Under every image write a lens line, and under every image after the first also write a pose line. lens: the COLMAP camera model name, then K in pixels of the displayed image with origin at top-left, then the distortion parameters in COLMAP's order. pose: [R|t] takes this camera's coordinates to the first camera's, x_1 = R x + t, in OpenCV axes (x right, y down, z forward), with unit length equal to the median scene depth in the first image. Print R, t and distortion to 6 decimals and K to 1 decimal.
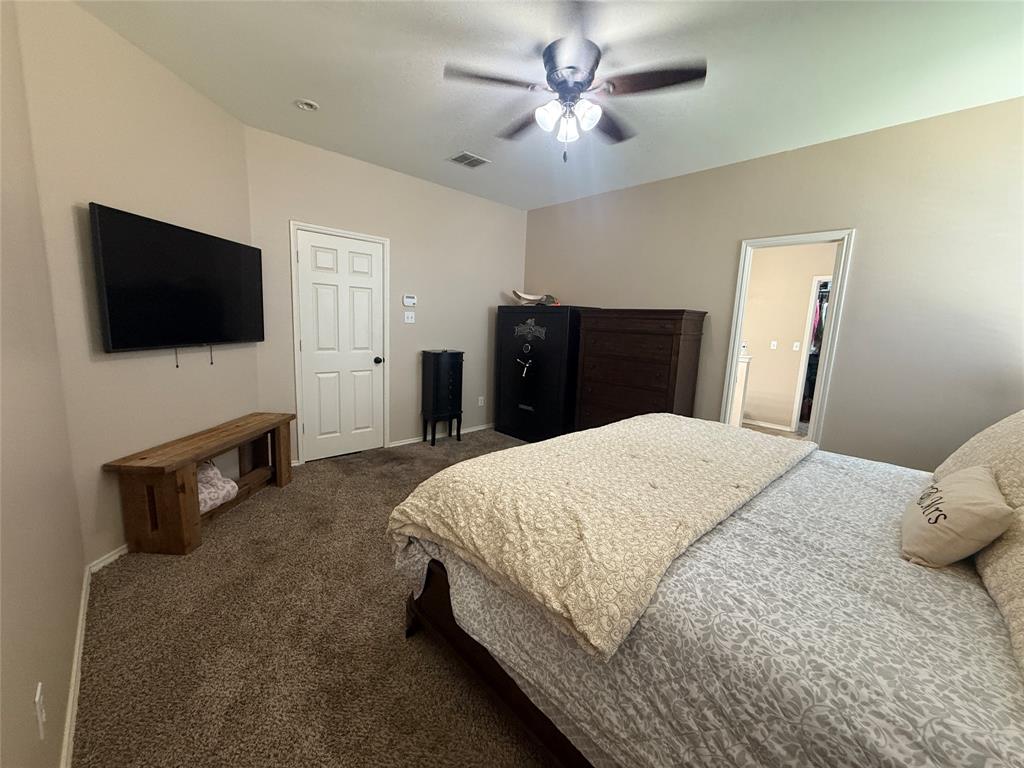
lens RADIAL K [[404.9, 0, 507.1], [0, 404.9, 383.7], [0, 0, 1]] dist [-0.015468, 0.000725]
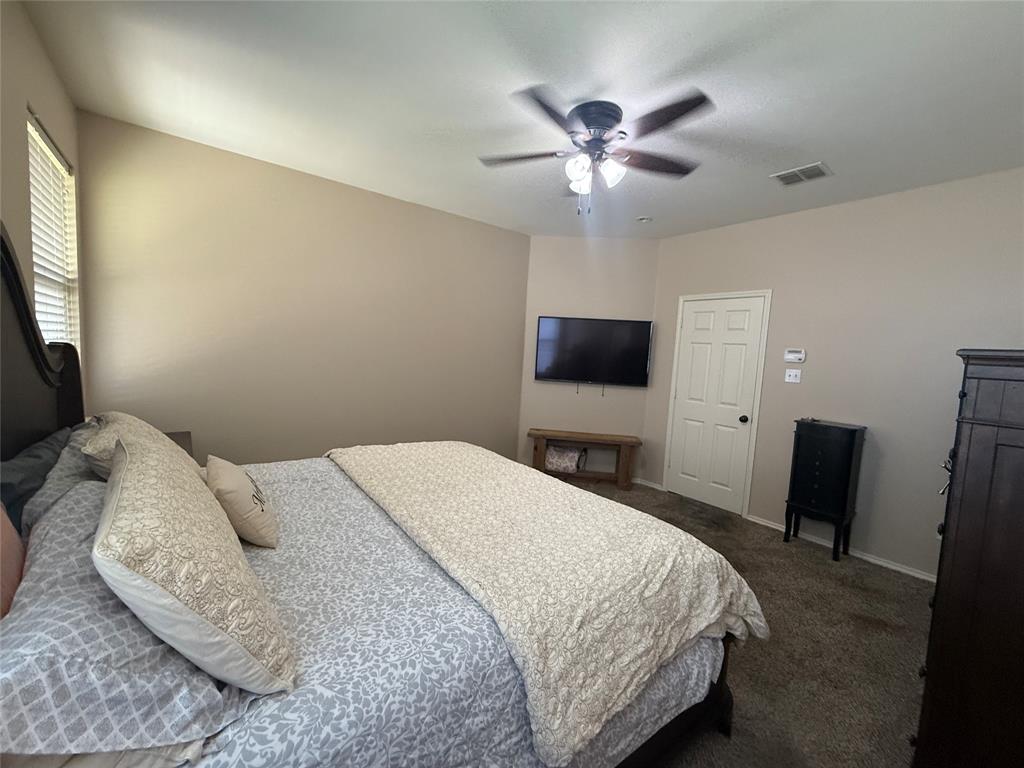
lens RADIAL K [[404.9, 0, 511.8], [0, 404.9, 382.4], [0, 0, 1]] dist [-0.015468, 0.000725]
pose [[-0.088153, 0.032609, -0.995573, 0.671086], [-0.208947, 0.976623, 0.050489, -0.077356], [0.973946, 0.212472, -0.079279, 0.545315]]
